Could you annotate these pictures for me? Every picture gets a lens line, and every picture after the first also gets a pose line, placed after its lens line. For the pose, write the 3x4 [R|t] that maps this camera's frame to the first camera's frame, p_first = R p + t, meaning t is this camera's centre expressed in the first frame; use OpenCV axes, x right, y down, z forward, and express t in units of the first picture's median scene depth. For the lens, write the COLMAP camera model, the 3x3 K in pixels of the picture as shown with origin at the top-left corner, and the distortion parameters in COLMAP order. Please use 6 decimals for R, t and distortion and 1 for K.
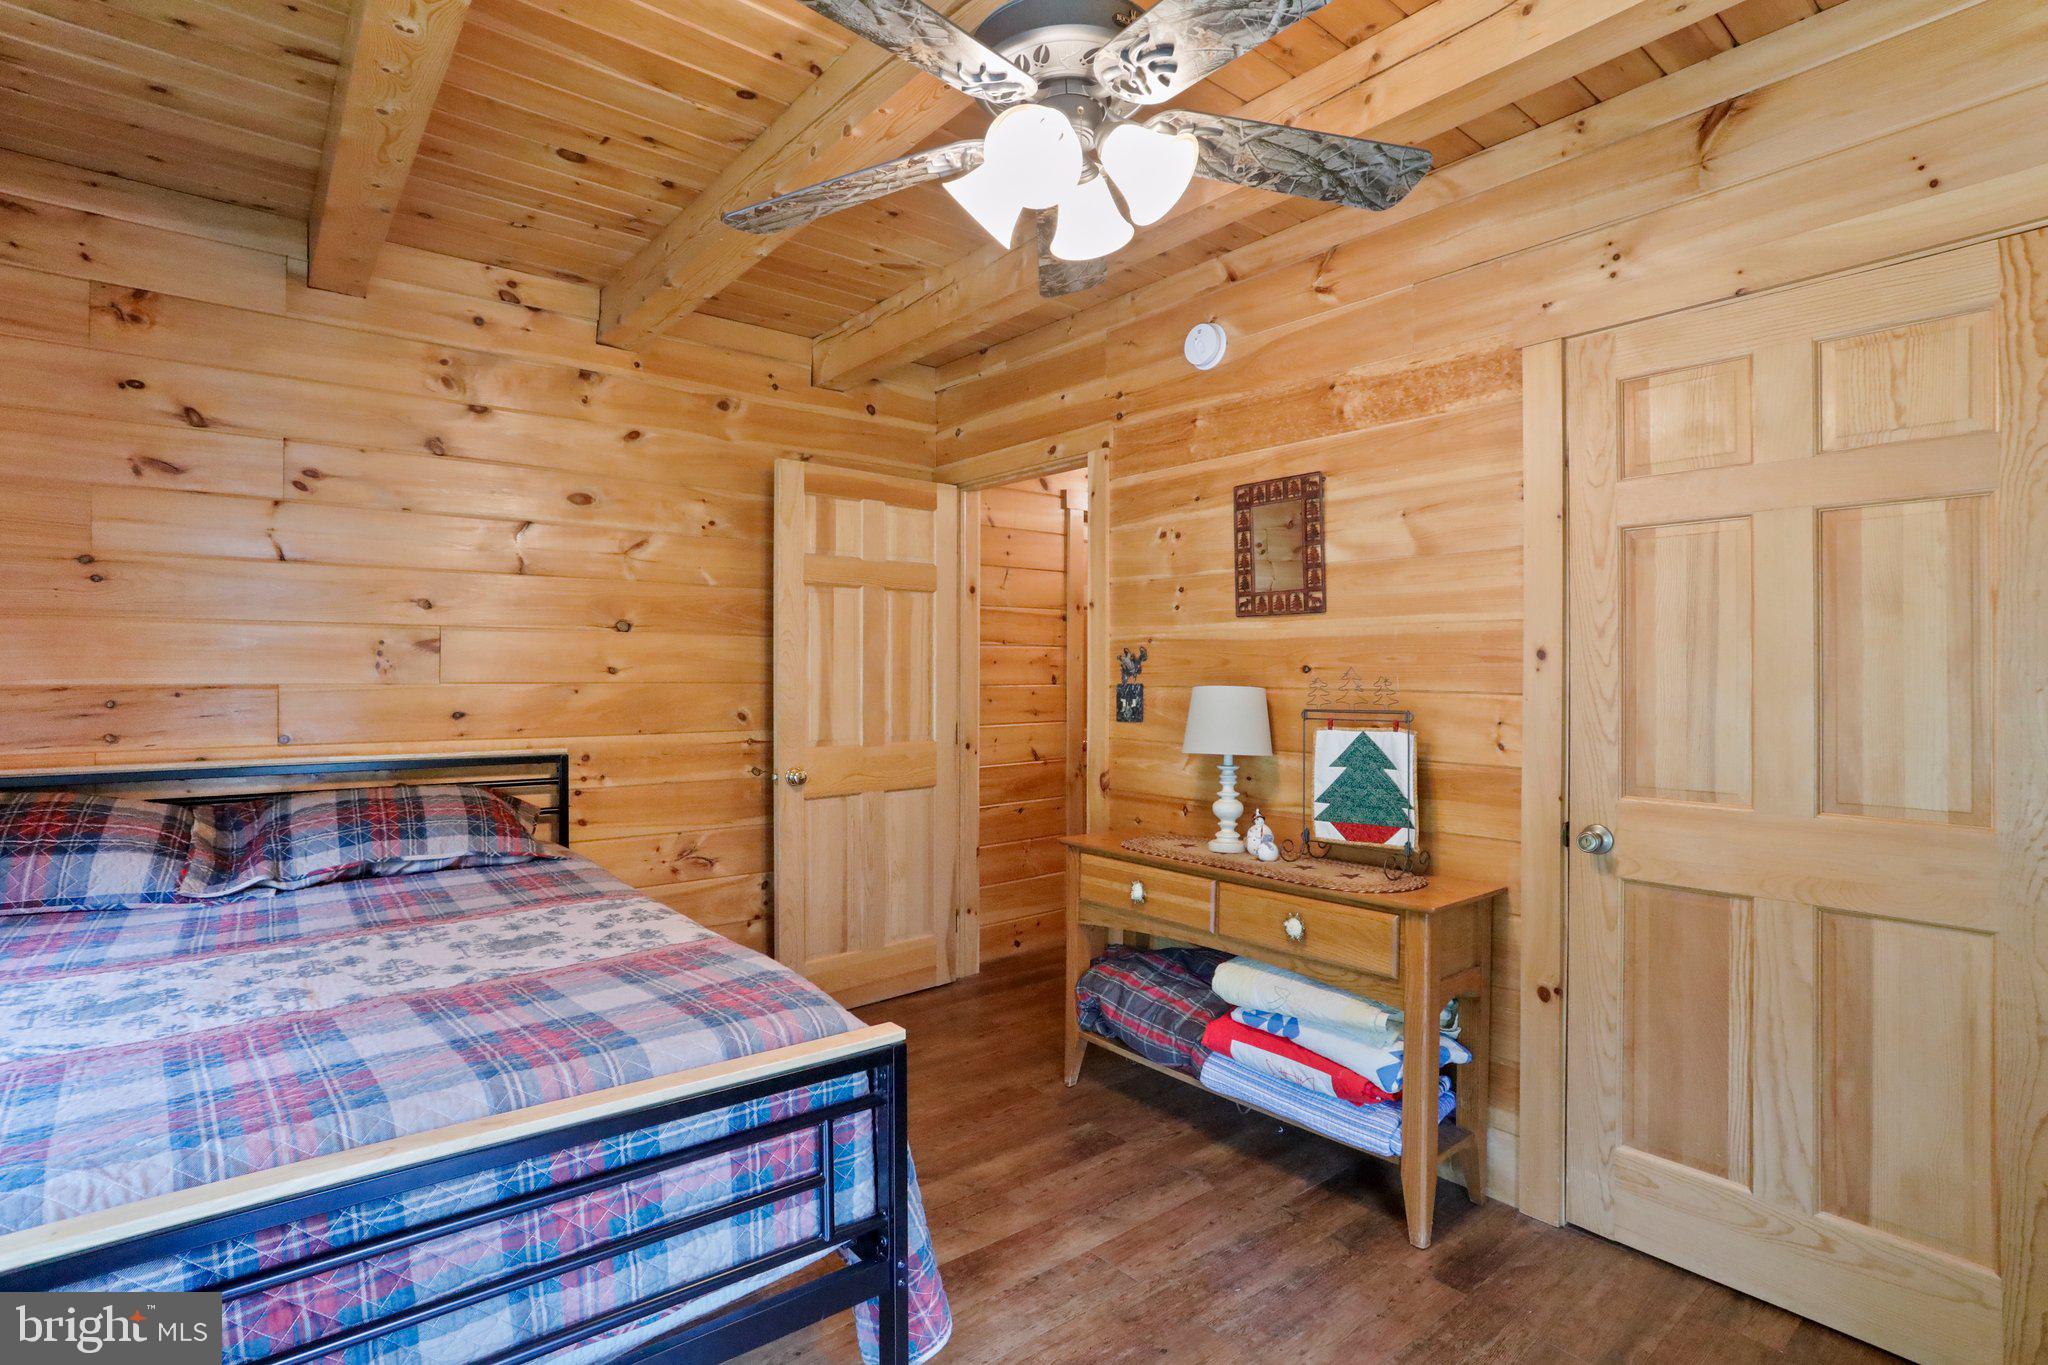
lens RADIAL K [[1016.8, 0, 1013.1], [0, 1016.8, 672.4], [0, 0, 1]] dist [-0.062346, 0.038801]
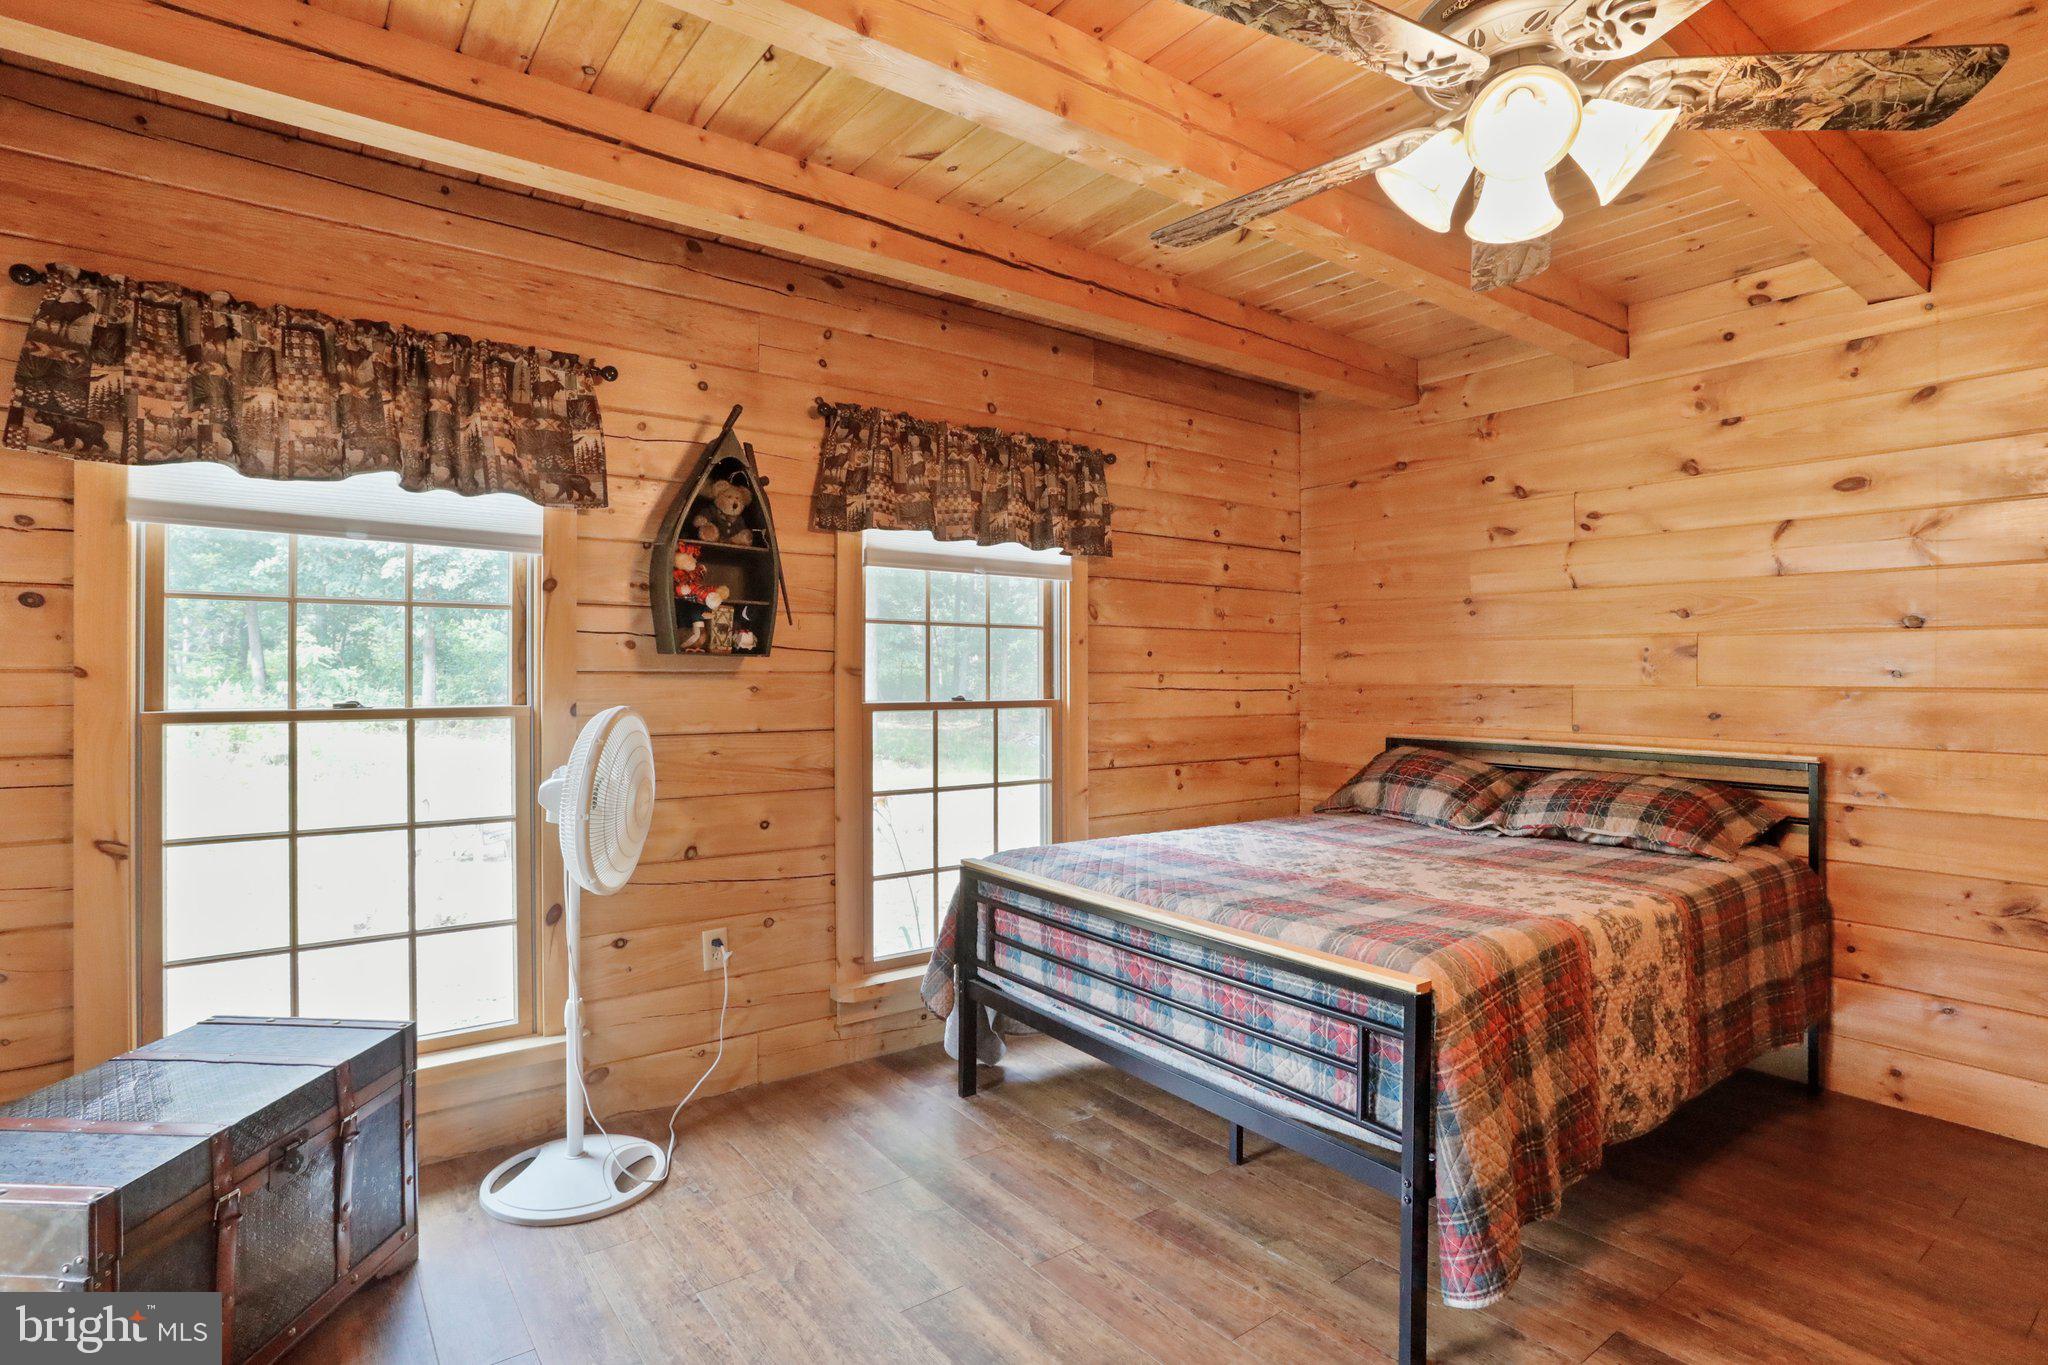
lens RADIAL K [[1072.9, 0, 1024.0], [0, 1072.9, 682.5], [0, 0, 1]] dist [-0.001119, 0.001583]
pose [[-0.042427, 0.008202, -0.999066, 0.722037], [-0.000241, 0.999966, 0.008220, -0.002484], [0.999100, 0.000589, -0.042424, 0.375342]]
